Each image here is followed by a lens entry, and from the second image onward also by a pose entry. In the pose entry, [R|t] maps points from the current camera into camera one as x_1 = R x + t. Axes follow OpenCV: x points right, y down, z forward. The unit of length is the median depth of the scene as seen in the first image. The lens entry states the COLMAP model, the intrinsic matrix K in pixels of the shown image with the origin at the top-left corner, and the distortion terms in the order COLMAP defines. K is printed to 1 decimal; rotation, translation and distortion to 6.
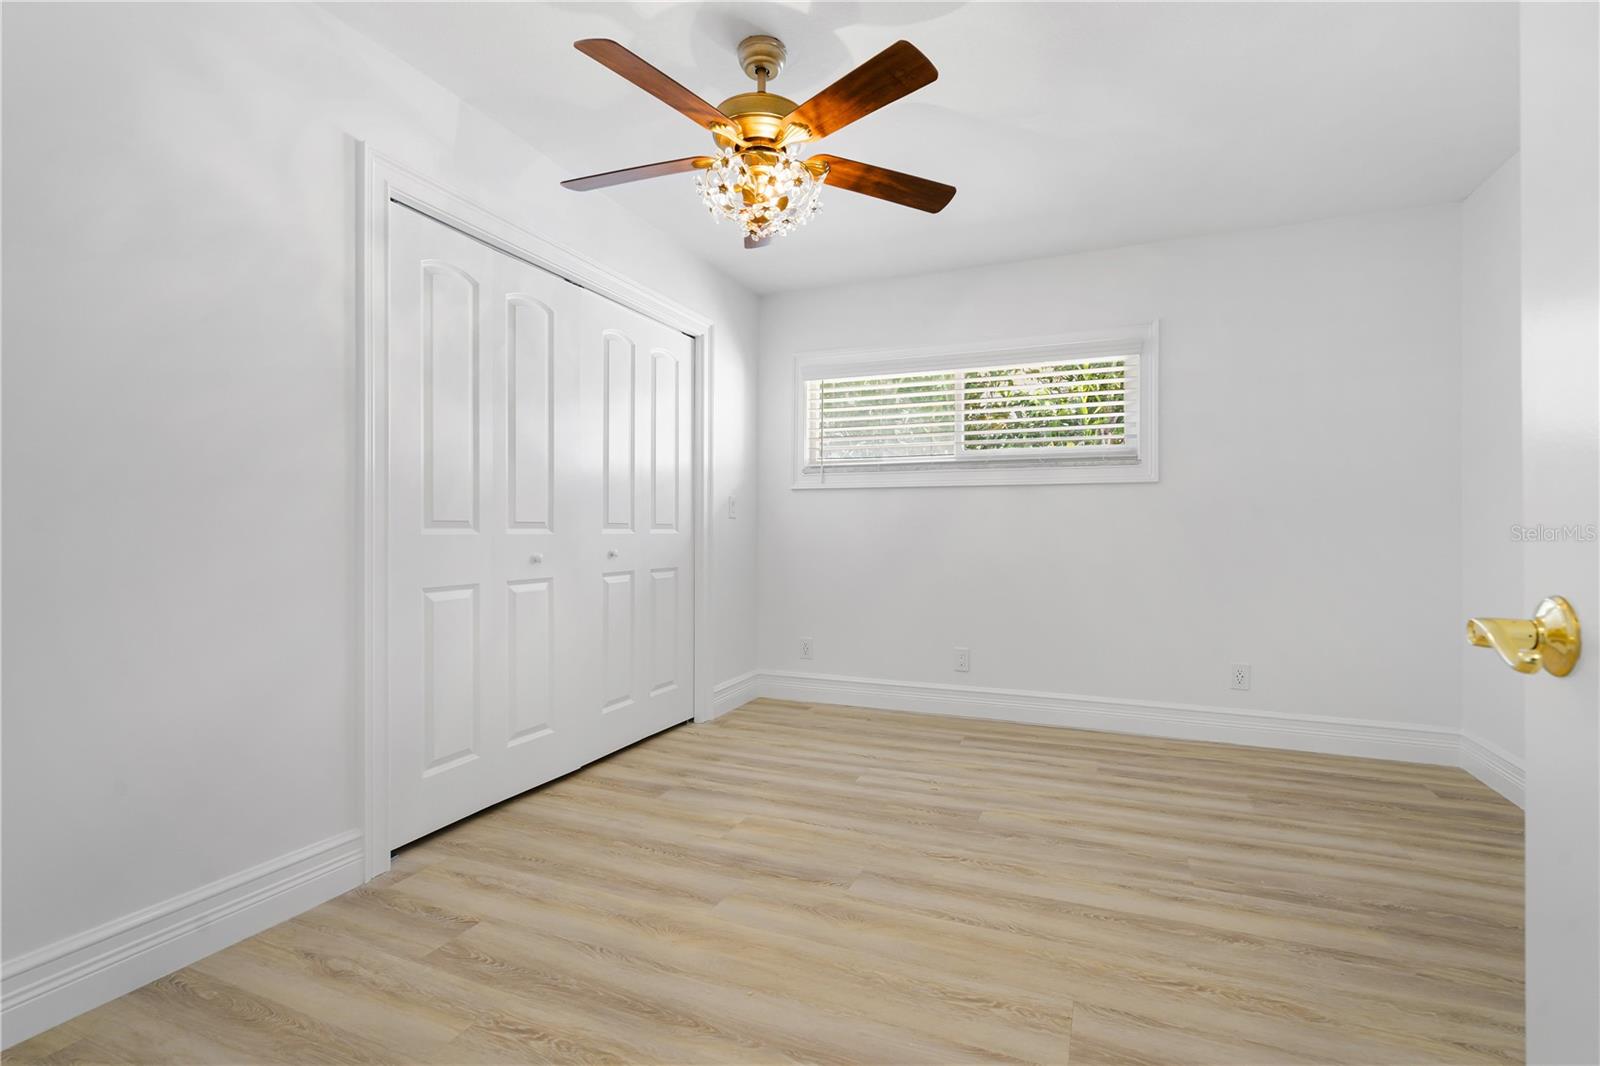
lens RADIAL K [[741.9, 0, 798.0], [0, 741.9, 547.3], [0, 0, 1]] dist [-0.002424, 0.000059]
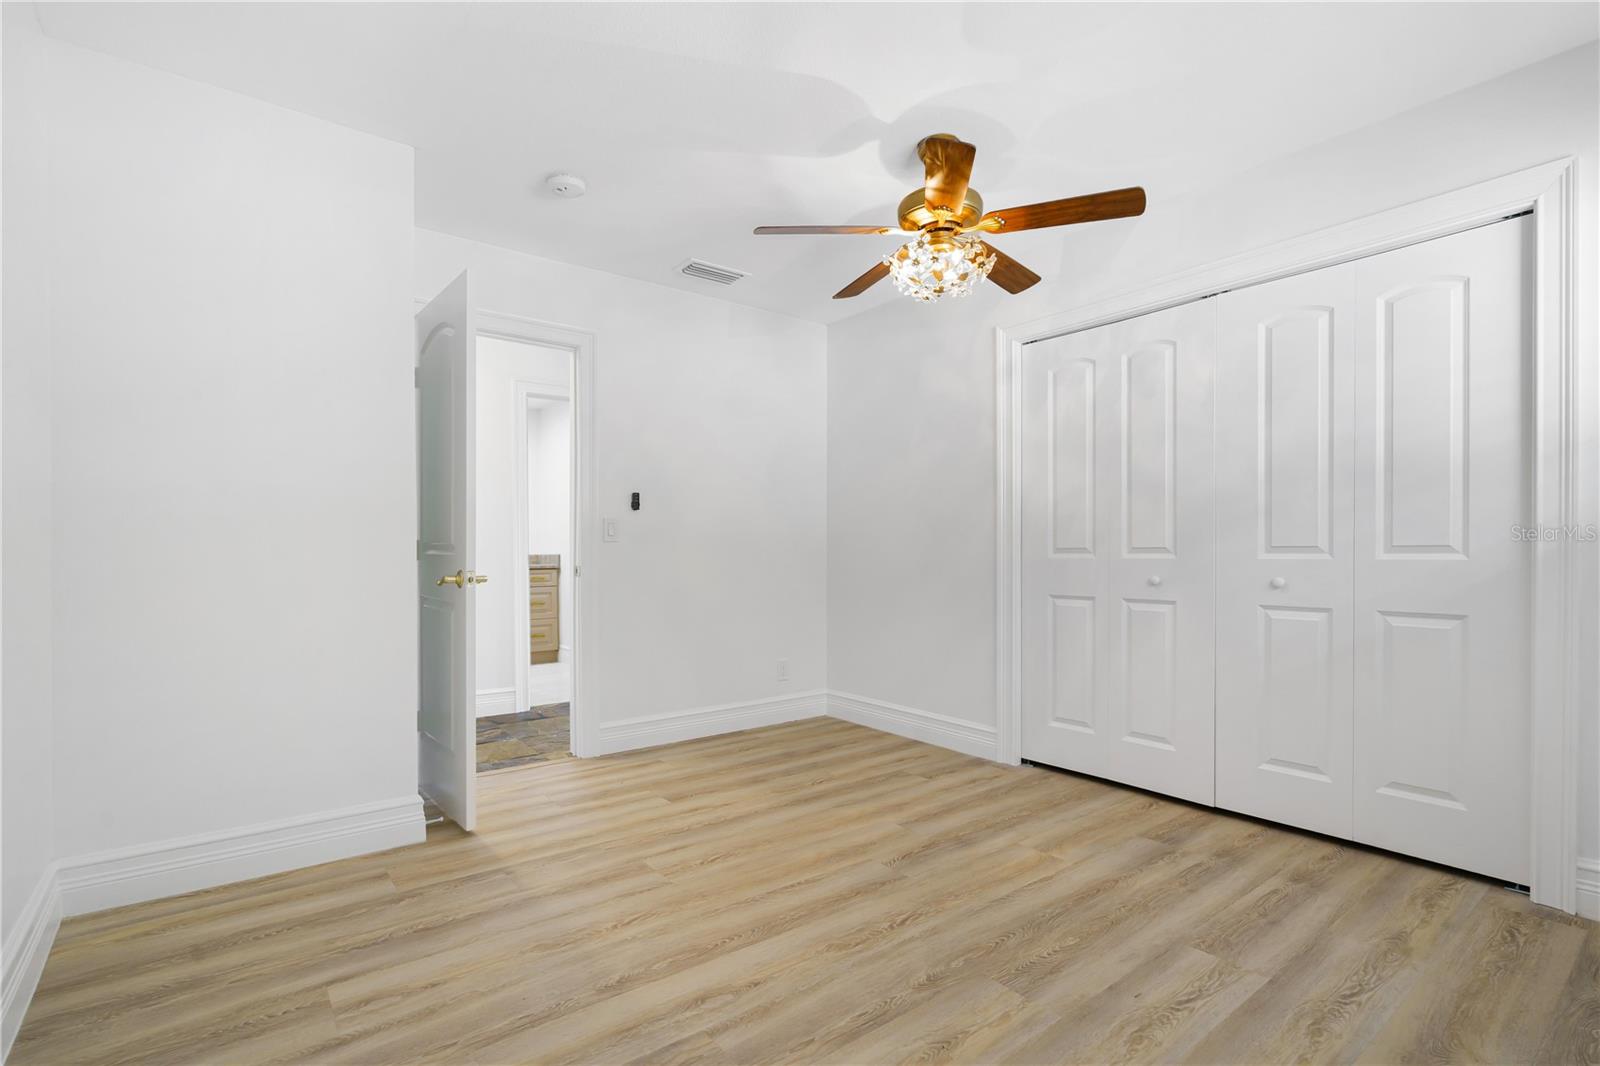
lens RADIAL K [[741.9, 0, 798.0], [0, 741.9, 547.3], [0, 0, 1]] dist [-0.002424, 0.000059]
pose [[-0.489447, -0.009810, -0.871978, 1.000423], [-0.020123, 0.999798, 0.000048, -0.028528], [0.871801, 0.017570, -0.489545, 1.258212]]
